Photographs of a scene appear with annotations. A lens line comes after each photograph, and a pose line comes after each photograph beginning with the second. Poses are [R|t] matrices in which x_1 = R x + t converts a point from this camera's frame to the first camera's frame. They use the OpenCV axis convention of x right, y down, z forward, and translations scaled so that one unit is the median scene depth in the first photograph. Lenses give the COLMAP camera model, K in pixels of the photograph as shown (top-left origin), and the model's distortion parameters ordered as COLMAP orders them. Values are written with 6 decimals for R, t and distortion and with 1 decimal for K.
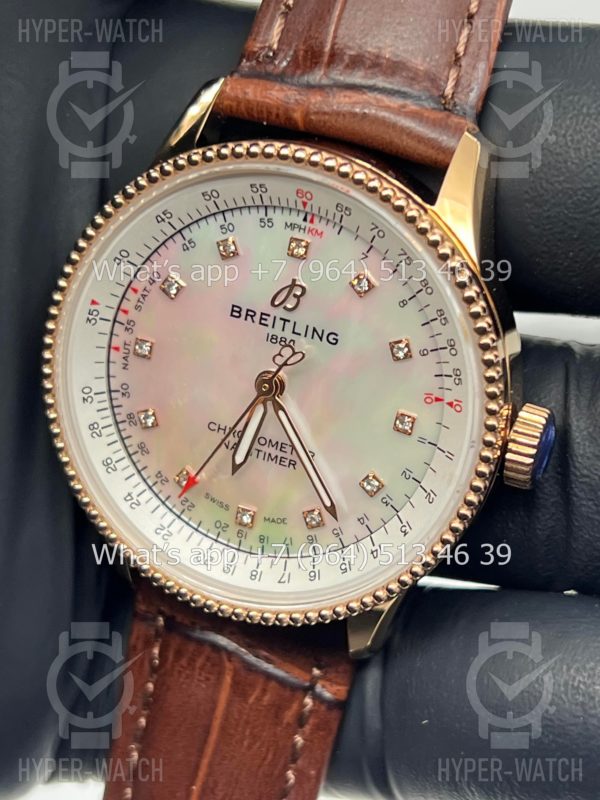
lens RADIAL K [[1826.7, 0, 299.4], [0, 1826.7, 397.8], [0, 0, 1]] dist [0.206904, 0.000000]
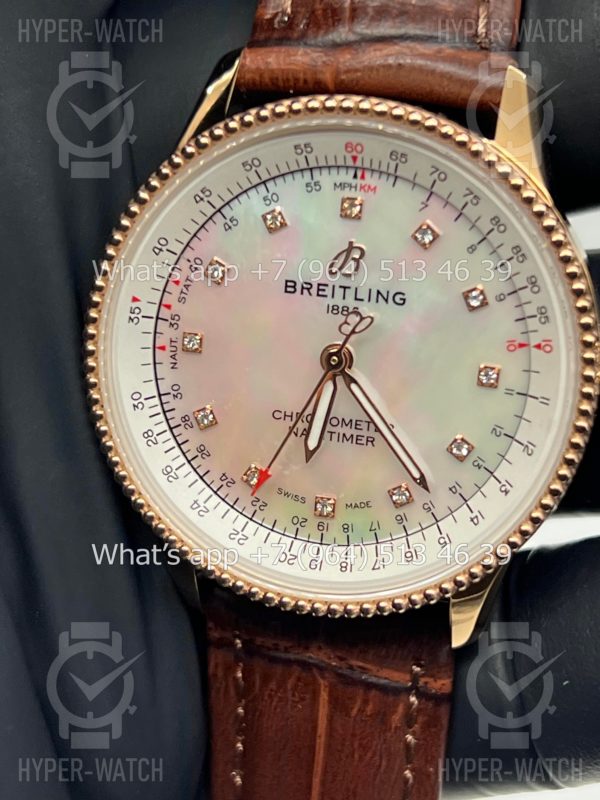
lens RADIAL K [[1826.7, 0, 297.0], [0, 1826.7, 393.6], [0, 0, 1]] dist [0.206904, 0.000000]
pose [[0.985799, -0.128074, 0.108616, -0.140547], [0.137970, 0.986422, -0.089079, 0.091241], [-0.095732, 0.102800, 0.990085, 0.075602]]
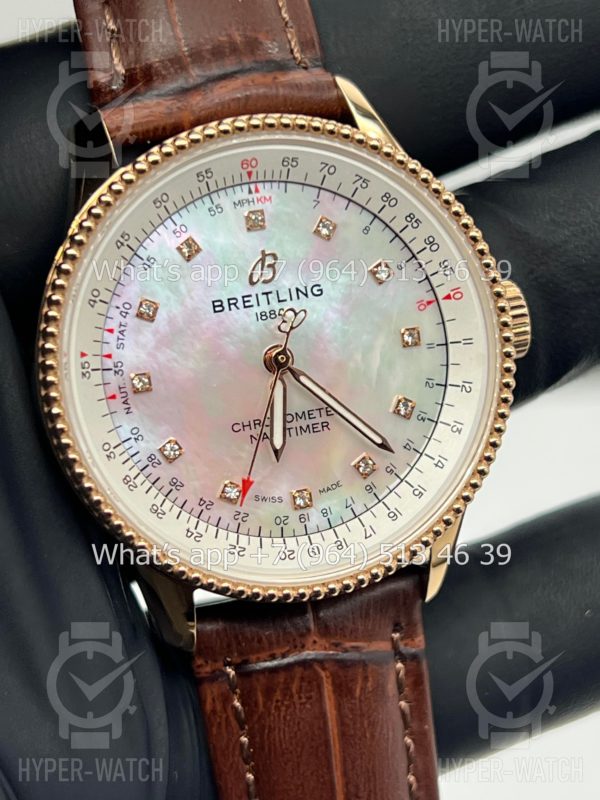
lens RADIAL K [[1826.7, 0, 266.1], [0, 1826.7, 388.5], [0, 0, 1]] dist [0.206904, 0.000000]
pose [[0.775350, -0.340320, 0.531991, -0.561950], [0.456775, 0.883912, -0.100278, 0.104986], [-0.436106, 0.320751, 0.840791, 0.163217]]
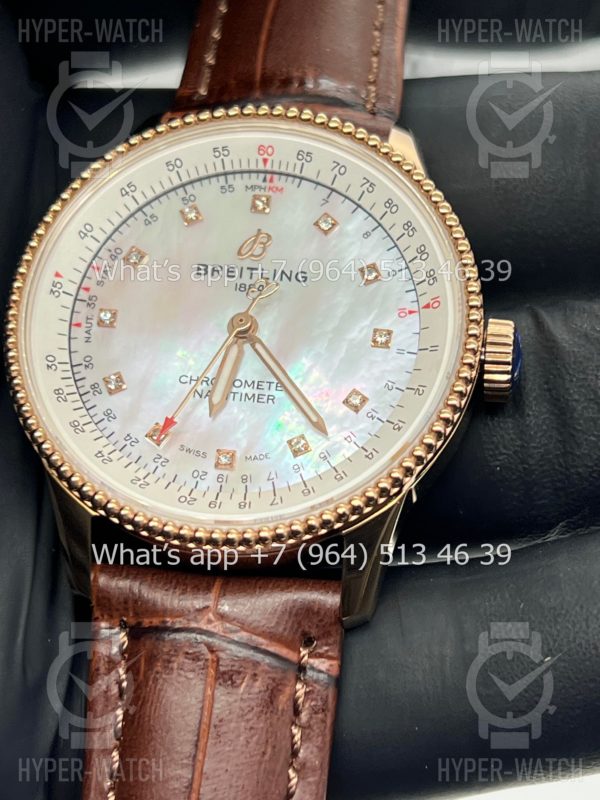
lens RADIAL K [[1826.7, 0, 294.0], [0, 1826.7, 396.4], [0, 0, 1]] dist [0.206904, 0.000000]
pose [[0.968378, 0.012088, 0.249195, -0.241842], [0.131773, 0.823357, -0.552013, 0.591148], [-0.211850, 0.567394, 0.795728, 0.206172]]
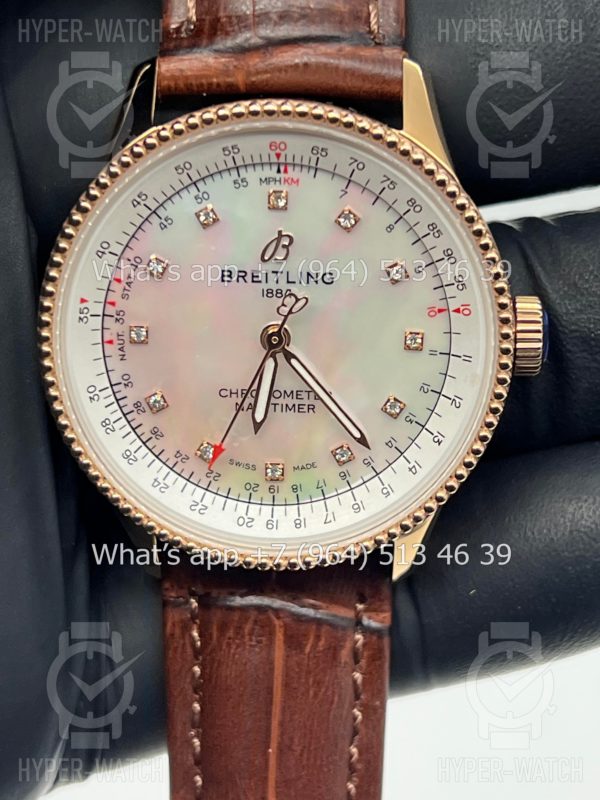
lens RADIAL K [[1826.7, 0, 298.0], [0, 1826.7, 384.8], [0, 0, 1]] dist [0.206904, 0.000000]
pose [[0.938775, -0.234047, 0.252830, -0.270856], [0.243790, 0.969799, -0.007454, 0.029470], [-0.243450, 0.068635, 0.967482, 0.002752]]
